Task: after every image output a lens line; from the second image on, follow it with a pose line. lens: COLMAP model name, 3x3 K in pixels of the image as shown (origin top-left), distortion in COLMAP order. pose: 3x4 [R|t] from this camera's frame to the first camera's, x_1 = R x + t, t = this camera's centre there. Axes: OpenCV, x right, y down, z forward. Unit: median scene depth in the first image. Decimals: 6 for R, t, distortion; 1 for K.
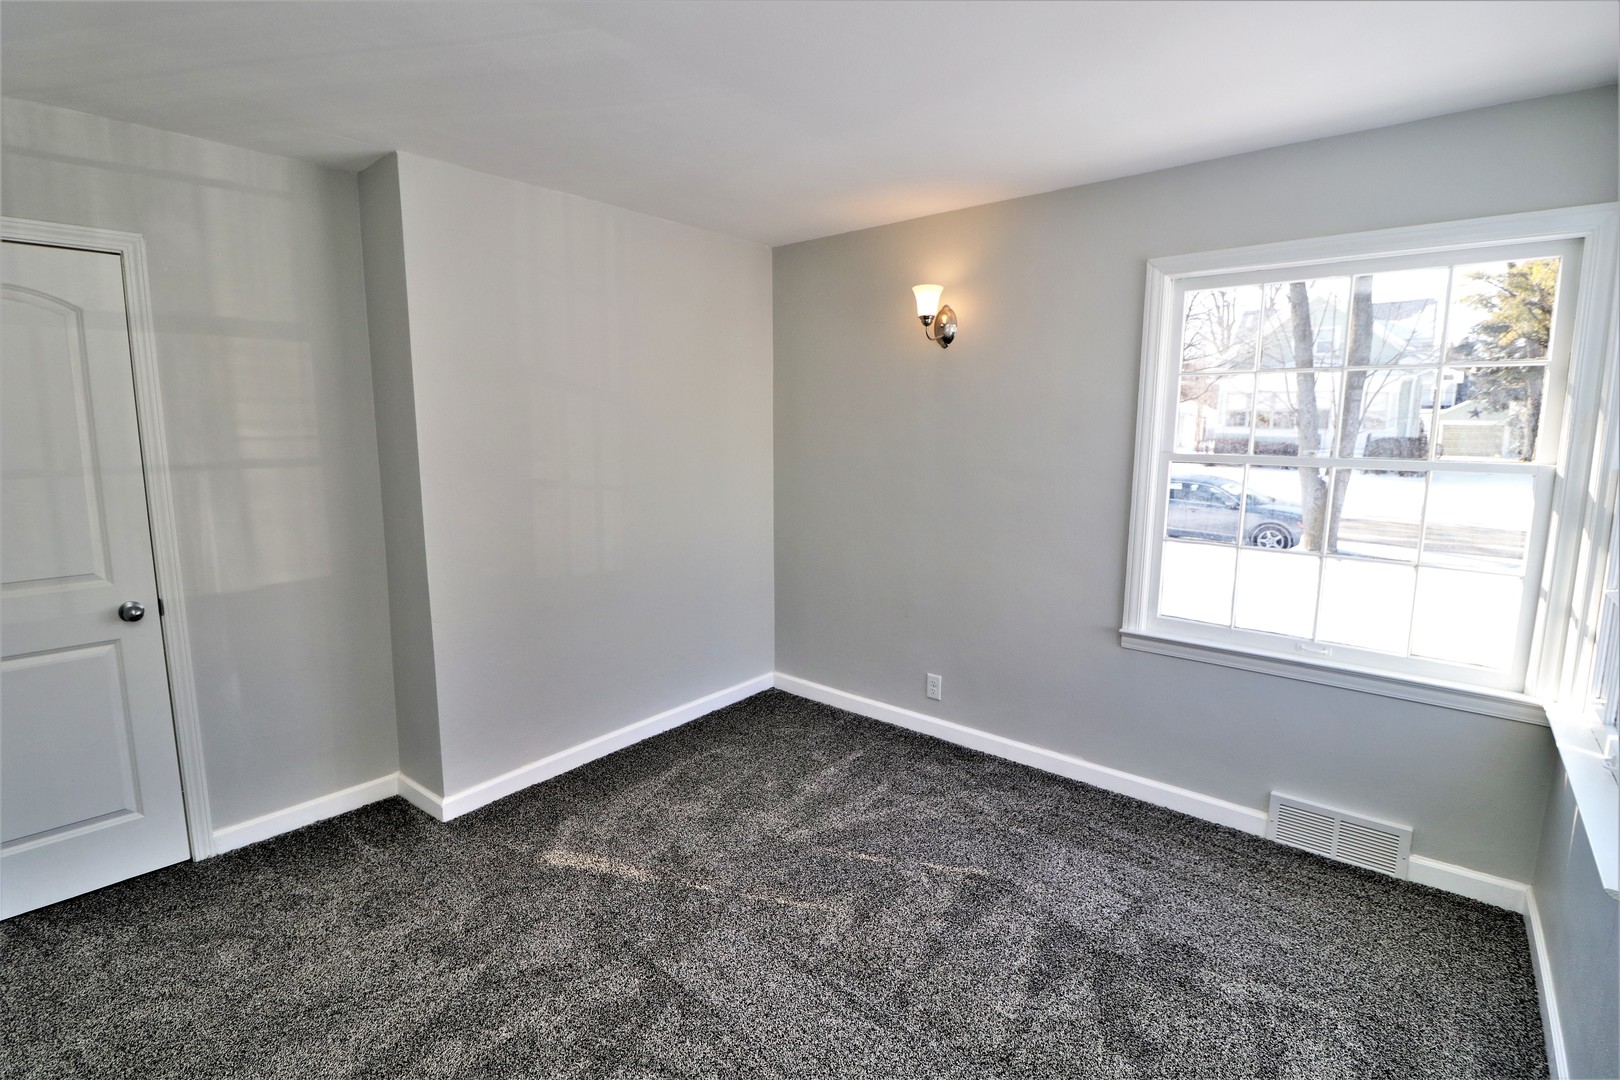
lens RADIAL K [[749.1, 0, 788.6], [0, 749.1, 525.1], [0, 0, 1]] dist [0.001642, -0.012411]
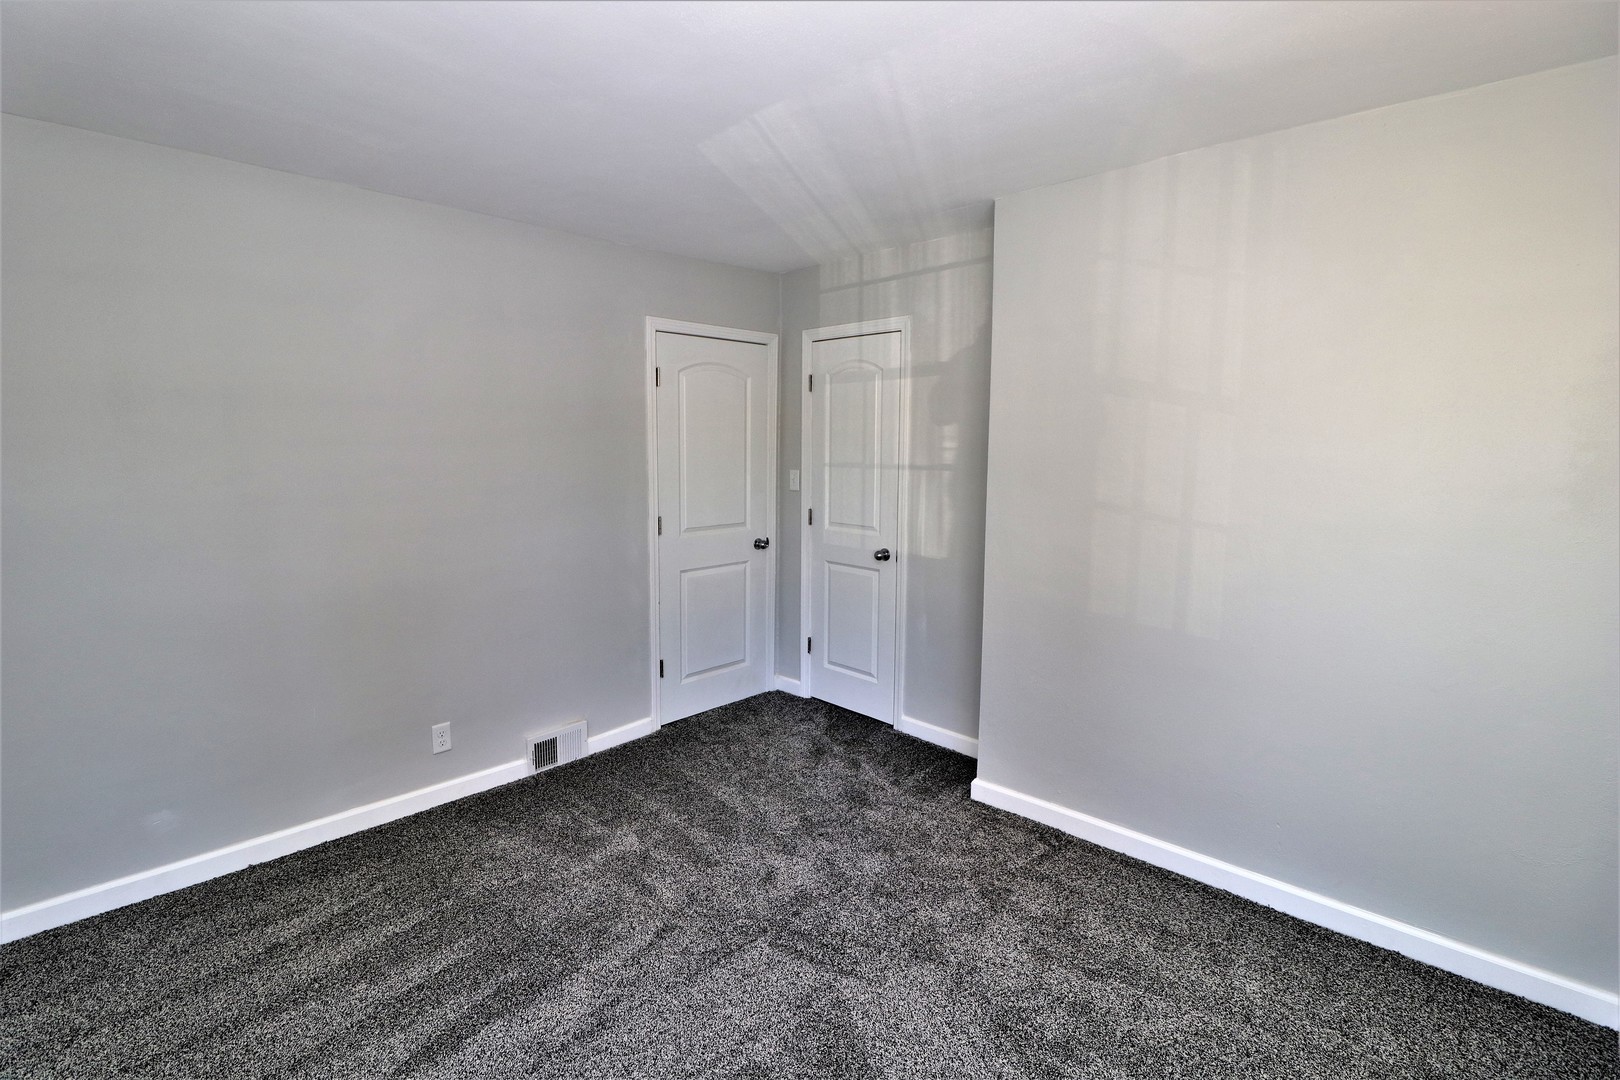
lens RADIAL K [[749.1, 0, 788.6], [0, 749.1, 525.1], [0, 0, 1]] dist [0.001642, -0.012411]
pose [[-0.063690, 0.118335, -0.990929, 0.695054], [-0.137865, 0.982381, 0.126175, -0.116893], [0.988401, 0.144651, -0.046253, 0.828769]]
